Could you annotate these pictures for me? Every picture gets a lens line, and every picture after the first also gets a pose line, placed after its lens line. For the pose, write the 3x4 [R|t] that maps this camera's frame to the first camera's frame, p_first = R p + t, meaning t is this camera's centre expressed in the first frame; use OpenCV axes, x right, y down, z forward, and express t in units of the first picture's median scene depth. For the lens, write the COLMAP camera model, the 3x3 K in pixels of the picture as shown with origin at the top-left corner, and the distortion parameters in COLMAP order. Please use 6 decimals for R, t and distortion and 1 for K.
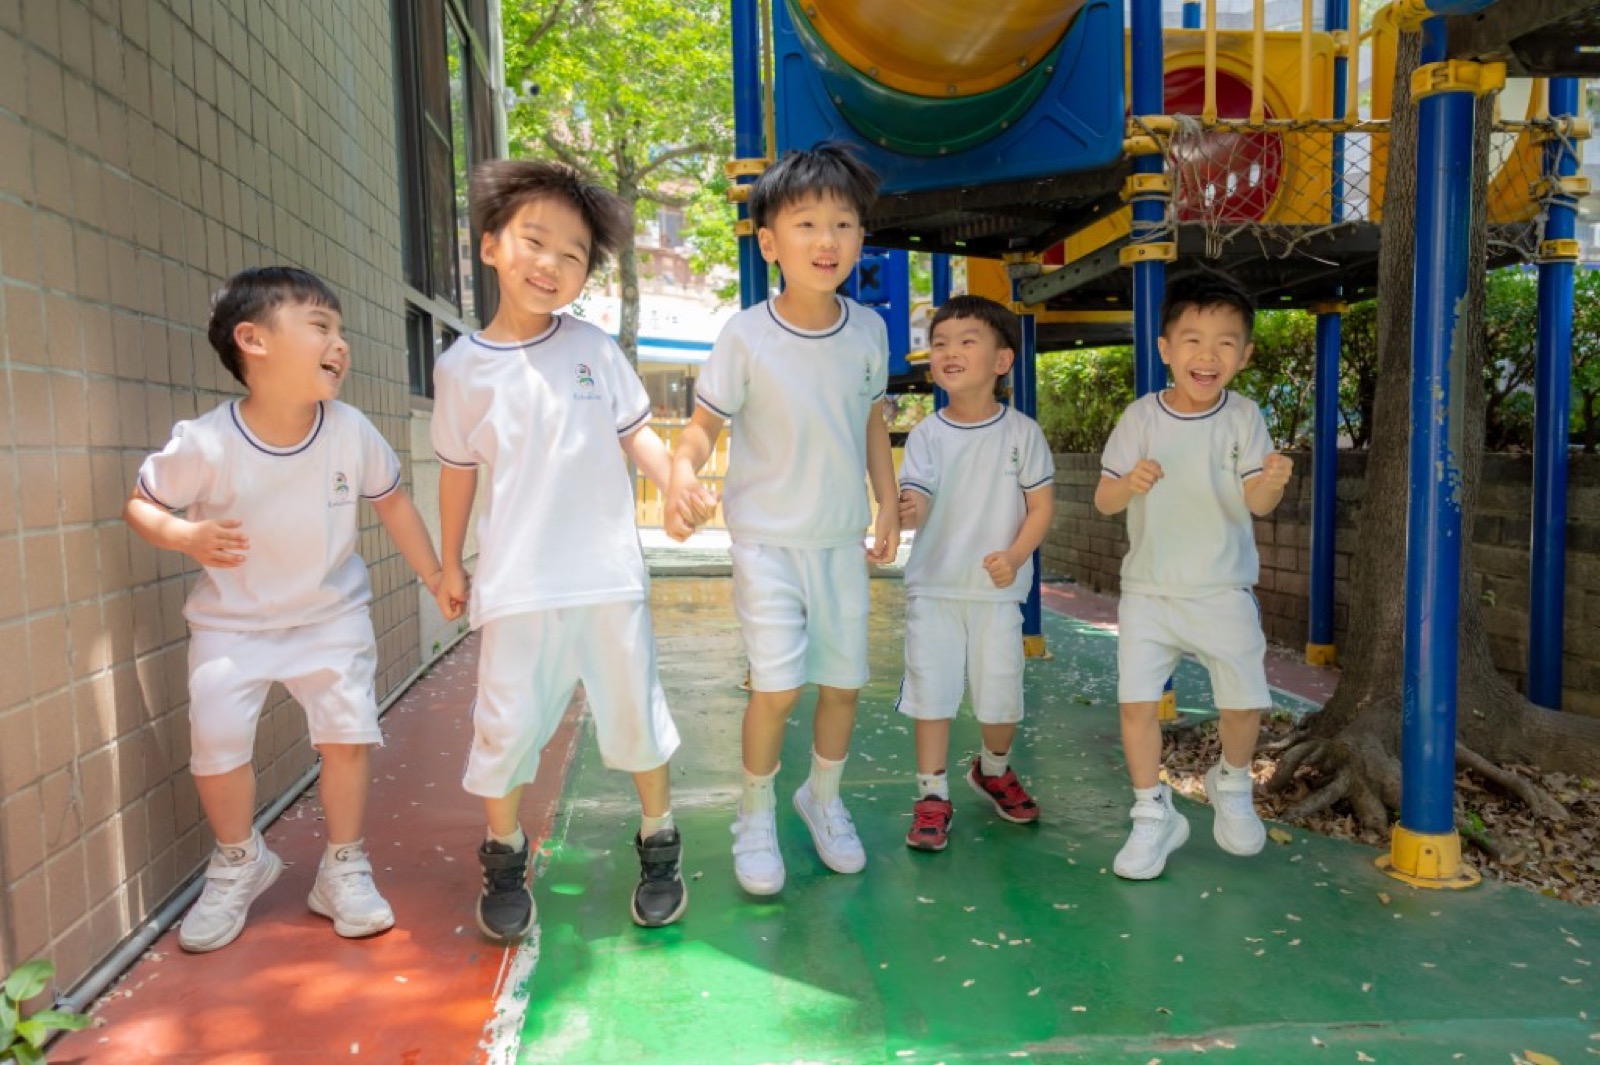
lens RADIAL K [[1081.0, 0, 796.3], [0, 1081.0, 560.0], [0, 0, 1]] dist [-0.000046, -0.001955]
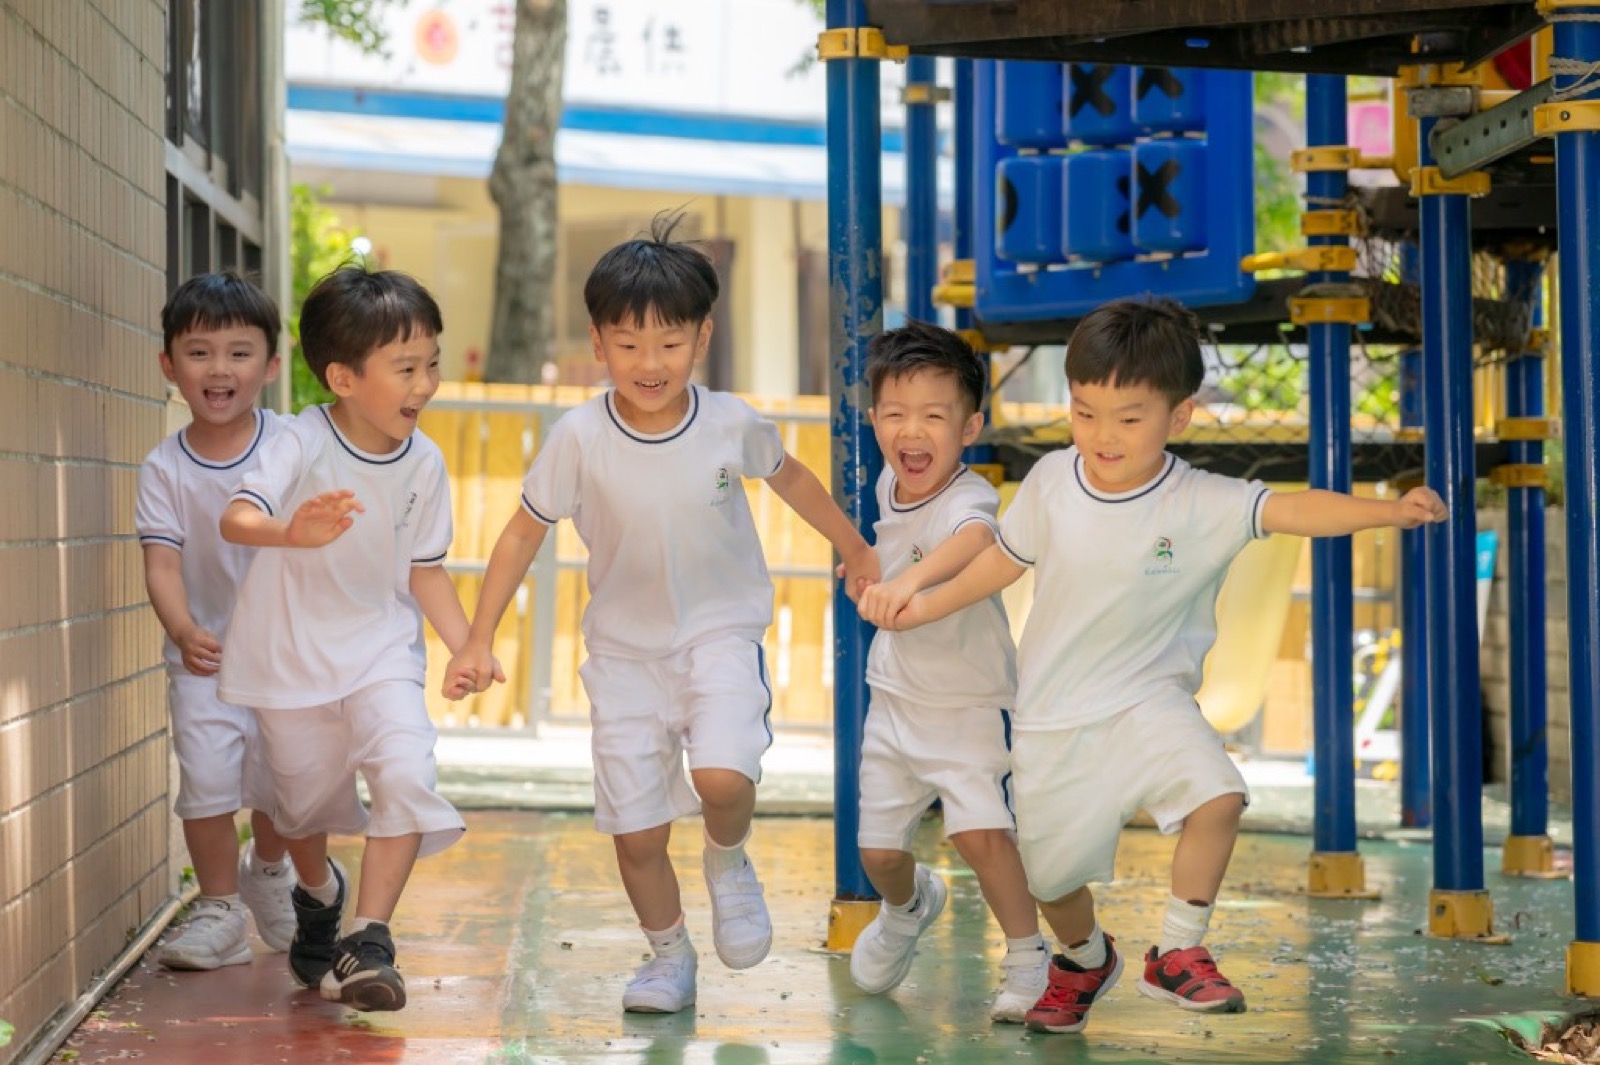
lens RADIAL K [[1153.0, 0, 785.4], [0, 1153.0, 525.1], [0, 0, 1]] dist [-0.002252, -0.001438]
pose [[0.999163, 0.018450, -0.036521, -0.051425], [-0.020074, 0.998802, -0.044617, -0.056712], [0.035654, 0.045313, 0.998336, 0.500222]]
